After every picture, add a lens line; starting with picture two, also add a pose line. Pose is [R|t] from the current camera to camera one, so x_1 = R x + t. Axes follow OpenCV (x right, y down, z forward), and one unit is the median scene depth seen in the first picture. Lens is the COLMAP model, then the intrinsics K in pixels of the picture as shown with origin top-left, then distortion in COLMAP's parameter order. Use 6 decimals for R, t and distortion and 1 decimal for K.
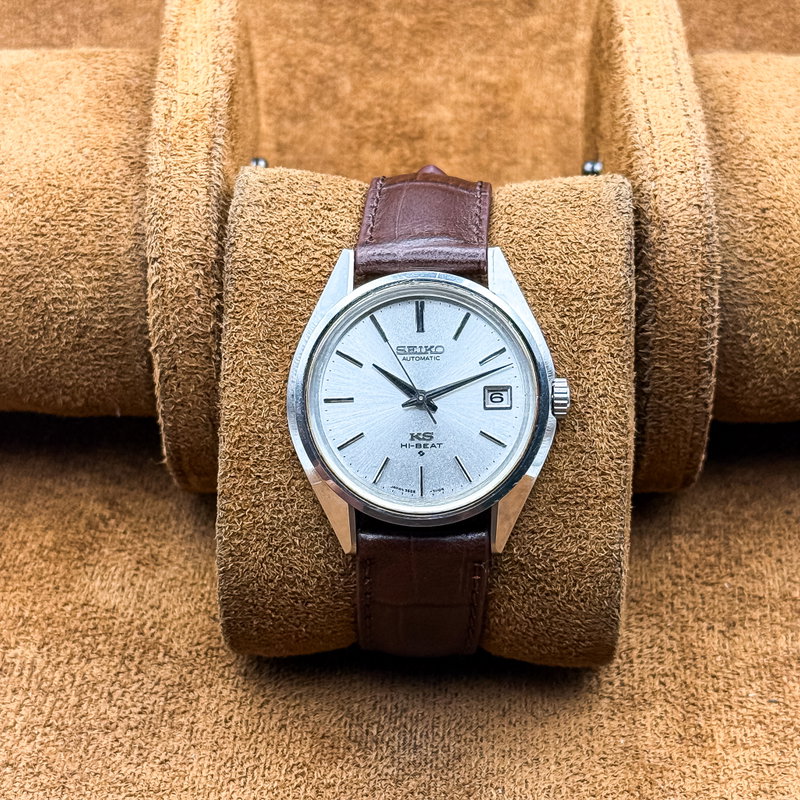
lens RADIAL K [[2093.2, 0, 400.0], [0, 2093.2, 400.0], [0, 0, 1]] dist [0.098777, -0.330514]
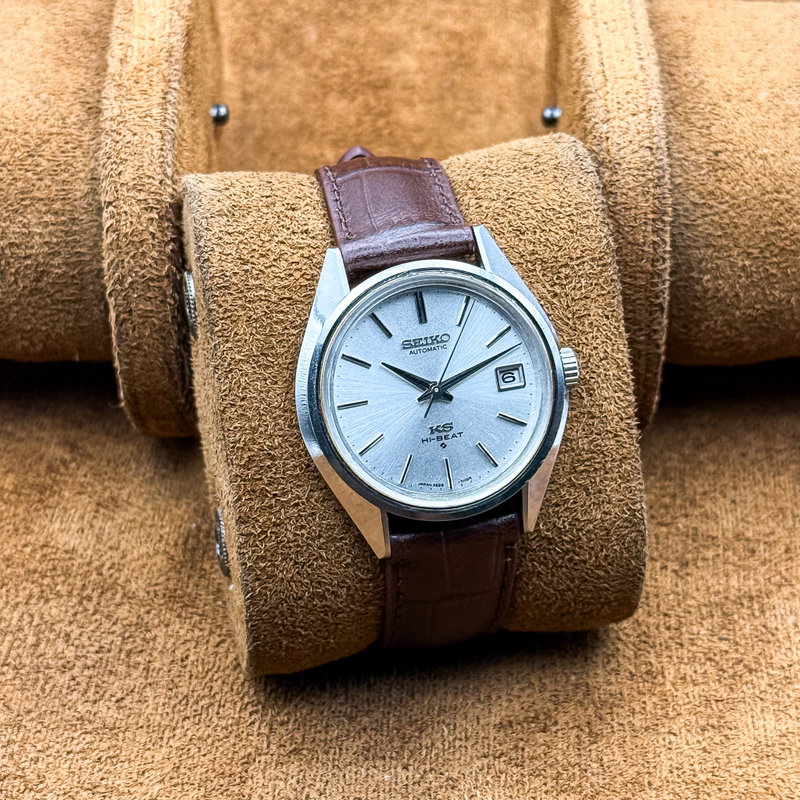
lens RADIAL K [[2093.2, 0, 400.0], [0, 2093.2, 400.0], [0, 0, 1]] dist [0.098777, -0.330514]
pose [[0.970947, -0.154403, 0.182817, -0.181188], [0.147542, 0.987759, 0.050637, -0.047019], [-0.188398, -0.022192, 0.981842, 0.040908]]
